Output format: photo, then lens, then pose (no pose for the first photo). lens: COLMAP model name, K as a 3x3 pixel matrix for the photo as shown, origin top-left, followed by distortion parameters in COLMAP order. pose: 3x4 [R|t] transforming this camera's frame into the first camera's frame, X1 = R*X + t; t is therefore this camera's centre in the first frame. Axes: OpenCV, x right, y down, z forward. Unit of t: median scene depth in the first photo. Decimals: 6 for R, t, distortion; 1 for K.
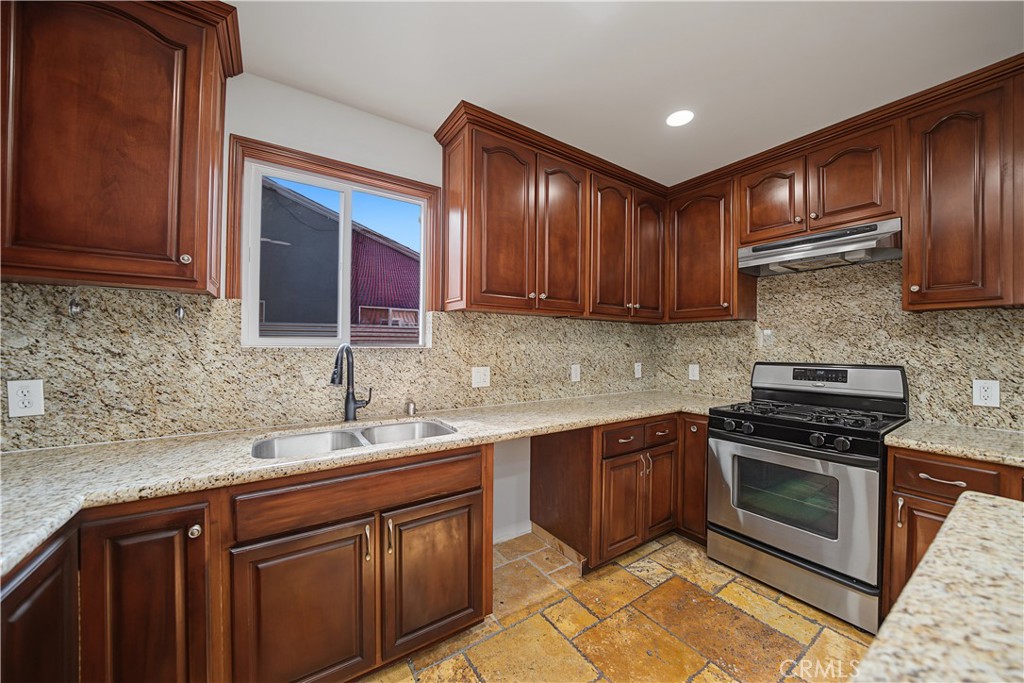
lens RADIAL K [[359.1, 0, 511.8], [0, 359.1, 344.9], [0, 0, 1]] dist [-0.023804, 0.000610]
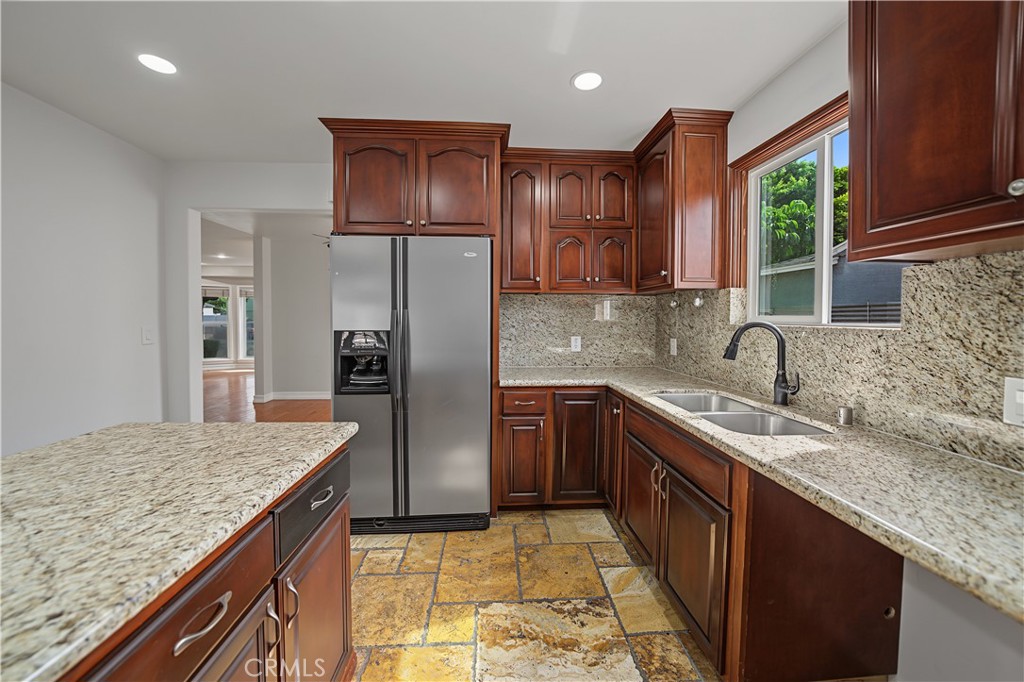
lens RADIAL K [[359.1, 0, 510.9], [0, 359.1, 325.6], [0, 0, 1]] dist [-0.023804, 0.000610]
pose [[-0.491012, 0.009670, -0.871099, 0.577414], [-0.012972, 0.999746, 0.018410, -0.001145], [0.871056, 0.020339, -0.490762, 0.701535]]
